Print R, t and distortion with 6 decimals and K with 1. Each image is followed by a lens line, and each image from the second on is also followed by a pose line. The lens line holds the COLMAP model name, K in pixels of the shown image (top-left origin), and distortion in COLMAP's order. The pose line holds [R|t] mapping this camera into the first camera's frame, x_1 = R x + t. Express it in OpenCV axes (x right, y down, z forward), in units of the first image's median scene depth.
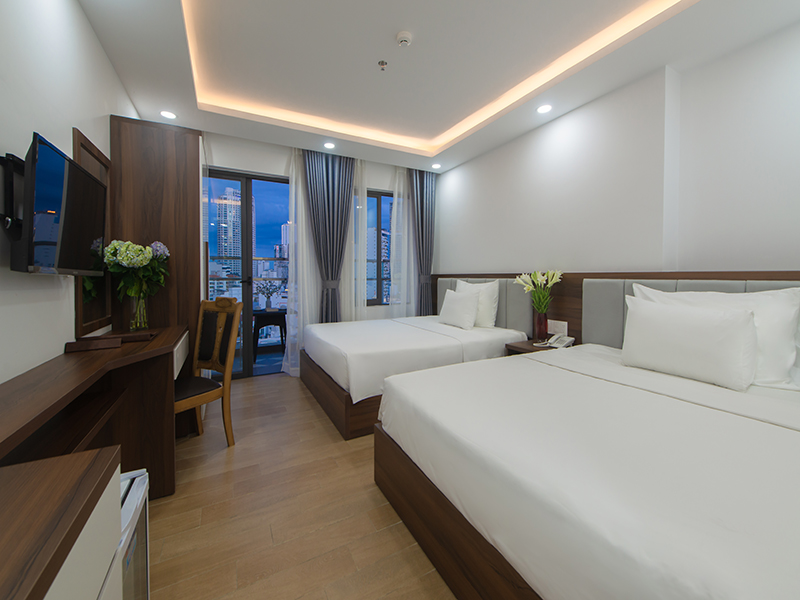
lens RADIAL K [[322.6, 0, 400.4], [0, 322.6, 280.3], [0, 0, 1]] dist [-0.000910, -0.000032]
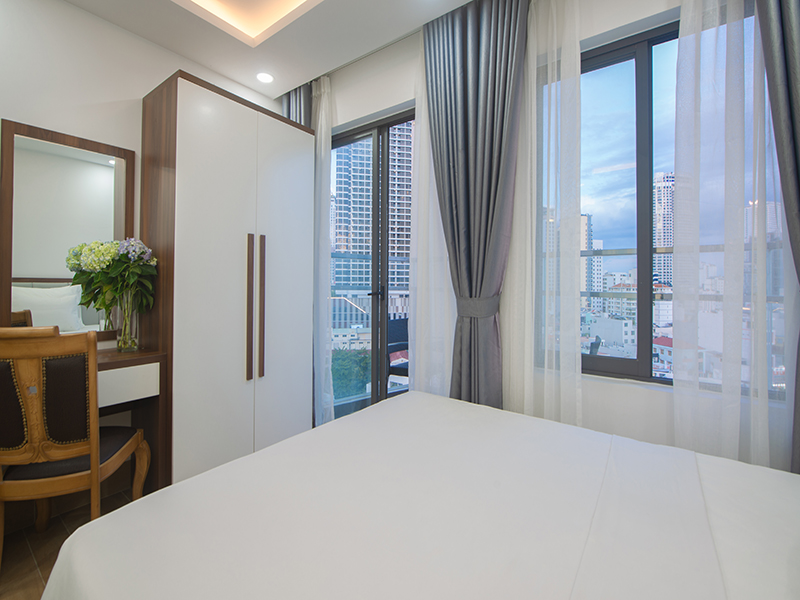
lens RADIAL K [[372.3, 0, 398.4], [0, 372.3, 280.2], [0, 0, 1]] dist [-0.013843, -0.000144]
pose [[0.416693, -0.000406, -0.909047, 0.192058], [-0.025135, 0.999612, -0.011968, -0.014082], [0.908700, 0.027836, 0.416521, 0.668371]]
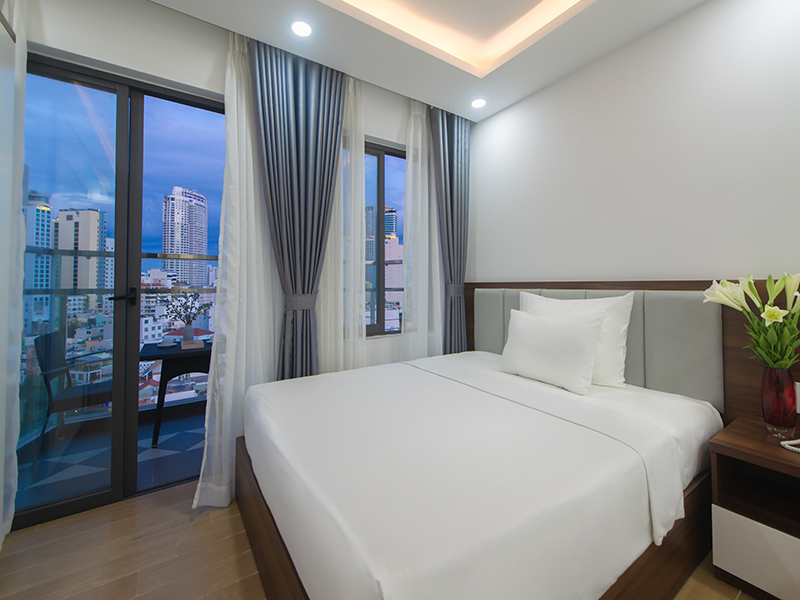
lens RADIAL K [[332.2, 0, 386.7], [0, 332.2, 274.3], [0, 0, 1]] dist [0.002030, 0.000170]
pose [[0.997704, 0.000810, 0.067724, -0.103841], [0.002199, 0.999014, -0.044349, -0.007620], [-0.067694, 0.044396, 0.996718, 0.414508]]
